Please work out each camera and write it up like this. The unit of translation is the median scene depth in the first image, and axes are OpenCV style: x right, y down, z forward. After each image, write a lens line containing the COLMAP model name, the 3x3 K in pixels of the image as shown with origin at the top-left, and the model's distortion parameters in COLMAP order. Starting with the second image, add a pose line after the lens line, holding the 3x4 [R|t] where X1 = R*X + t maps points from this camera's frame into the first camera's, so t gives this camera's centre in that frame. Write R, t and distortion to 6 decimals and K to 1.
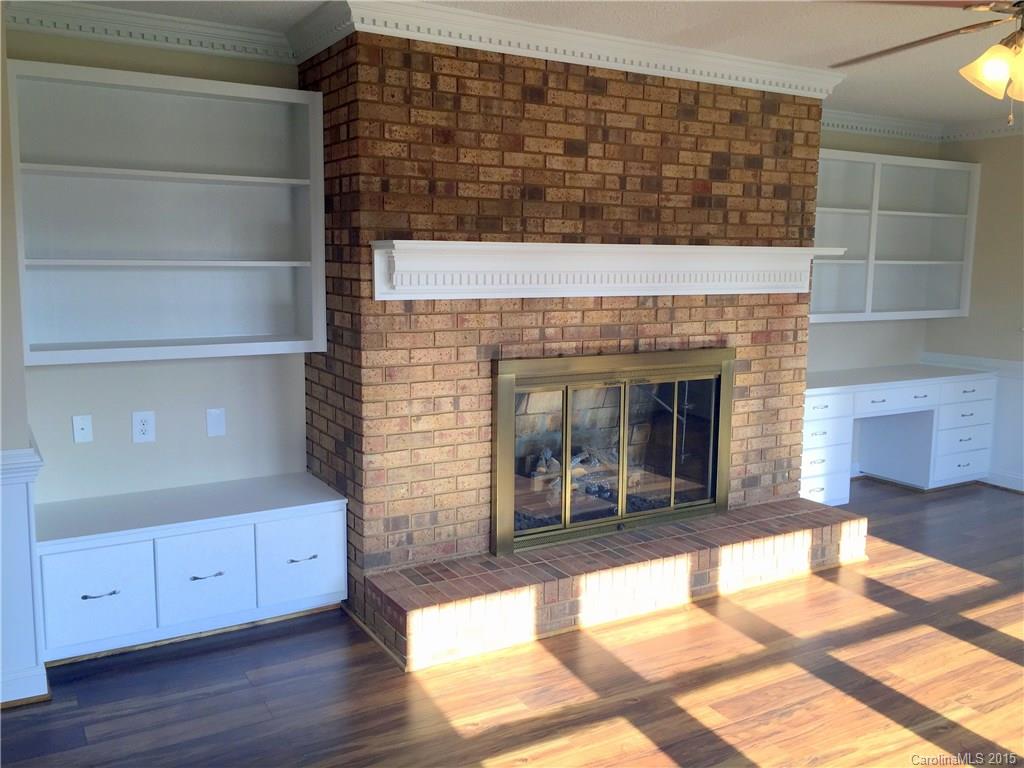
lens RADIAL K [[884.8, 0, 503.4], [0, 884.8, 378.8], [0, 0, 1]] dist [0.074146, -0.098194]
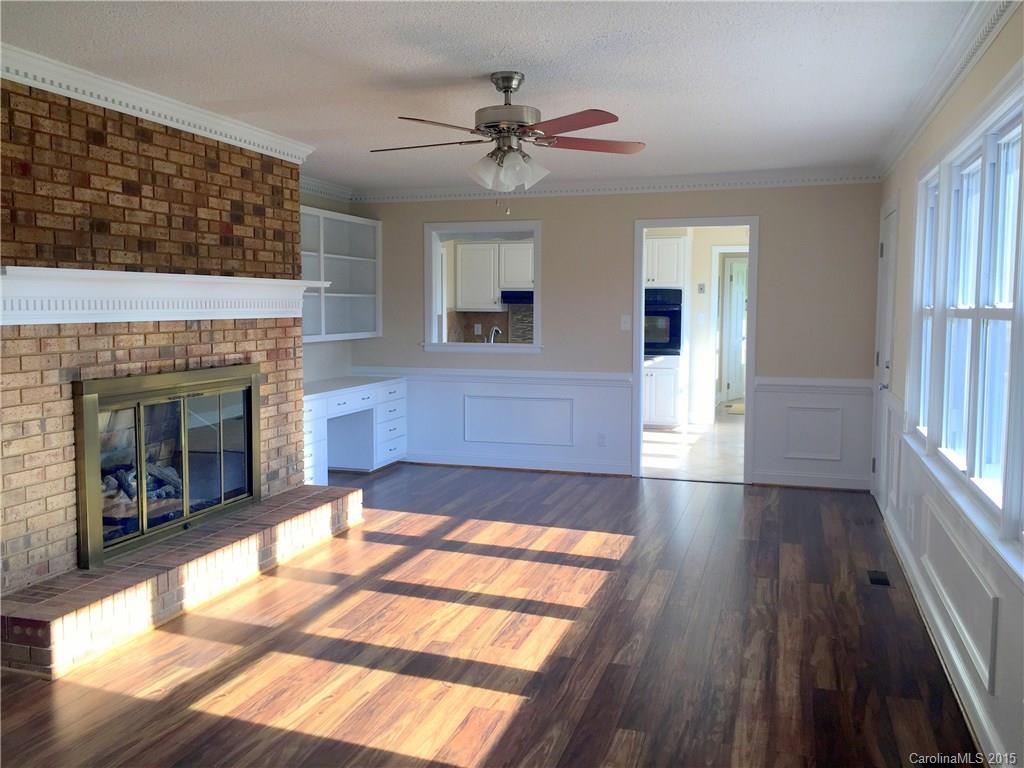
lens RADIAL K [[884.8, 0, 516.1], [0, 884.8, 381.3], [0, 0, 1]] dist [0.074146, -0.098194]
pose [[0.739135, -0.067992, 0.670117, -0.328758], [0.097011, 0.995265, -0.006020, 0.034706], [-0.666535, 0.069458, 0.742231, -0.136143]]
